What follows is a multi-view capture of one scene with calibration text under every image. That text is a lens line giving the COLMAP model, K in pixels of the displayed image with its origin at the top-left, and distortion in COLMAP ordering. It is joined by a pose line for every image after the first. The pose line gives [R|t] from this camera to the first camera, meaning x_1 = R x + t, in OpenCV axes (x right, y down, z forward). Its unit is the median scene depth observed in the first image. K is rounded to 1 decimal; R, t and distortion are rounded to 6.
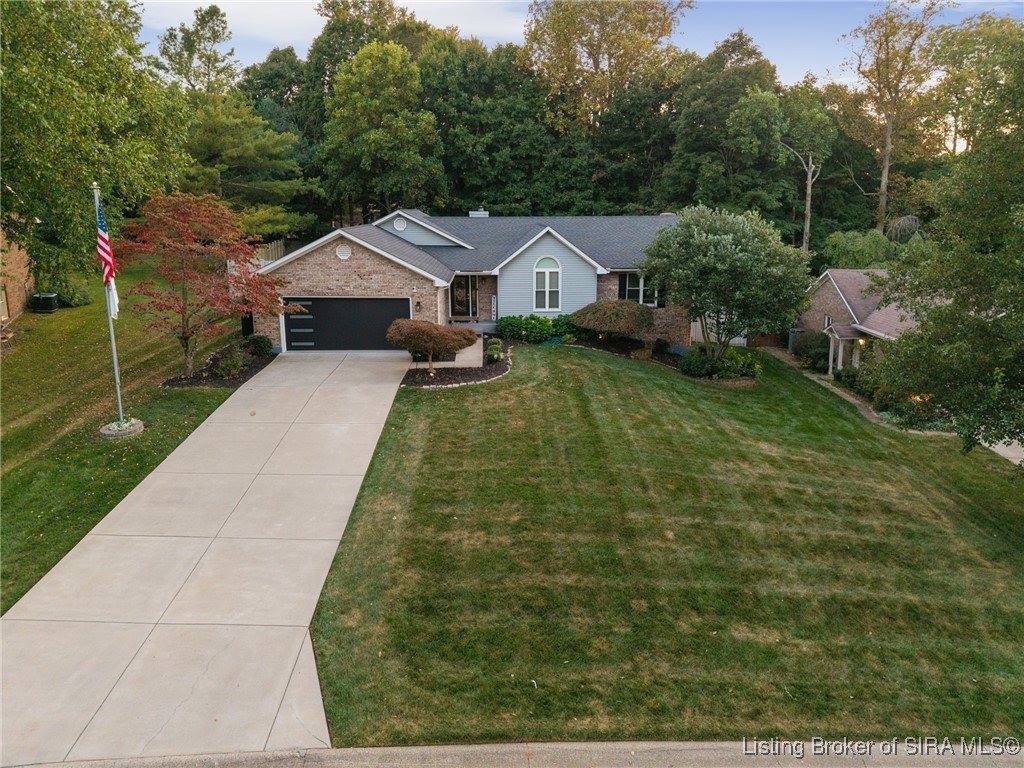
lens RADIAL K [[699.1, 0, 521.0], [0, 699.1, 357.4], [0, 0, 1]] dist [0.081179, -0.118507]
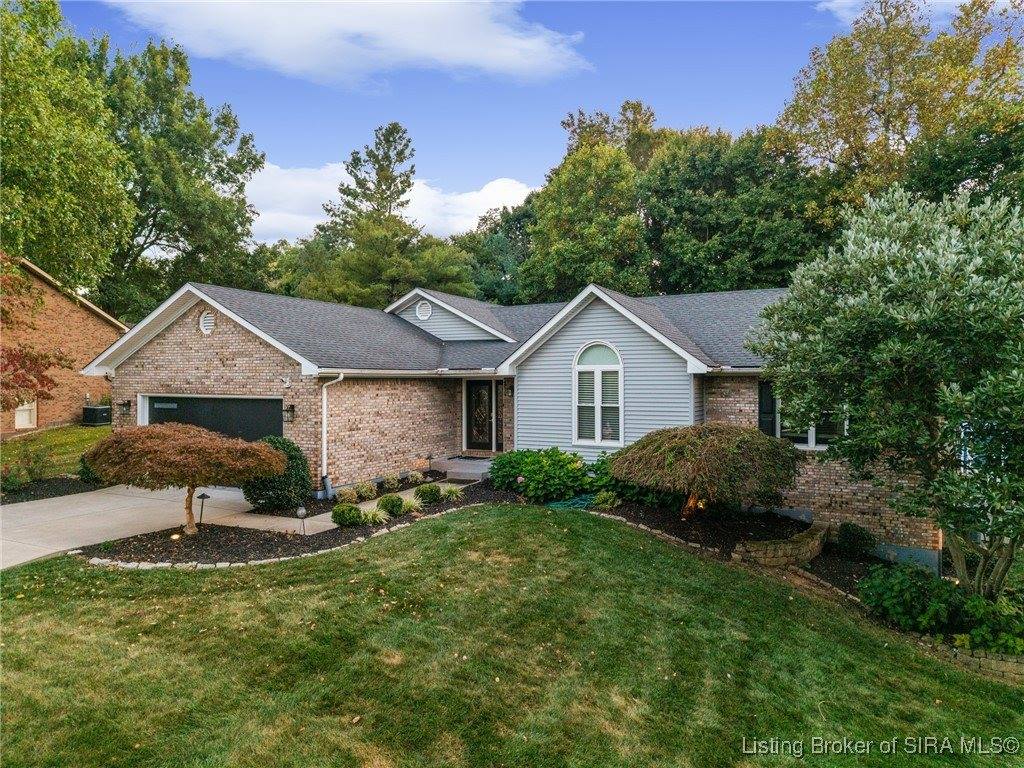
lens RADIAL K [[684.3, 0, 515.2], [0, 684.3, 391.7], [0, 0, 1]] dist [0.076763, -0.105197]
pose [[0.866799, 0.006833, -0.498611, 0.242048], [-0.103214, 0.980711, -0.165990, -0.014499], [0.487859, 0.195343, 0.850784, 0.529489]]
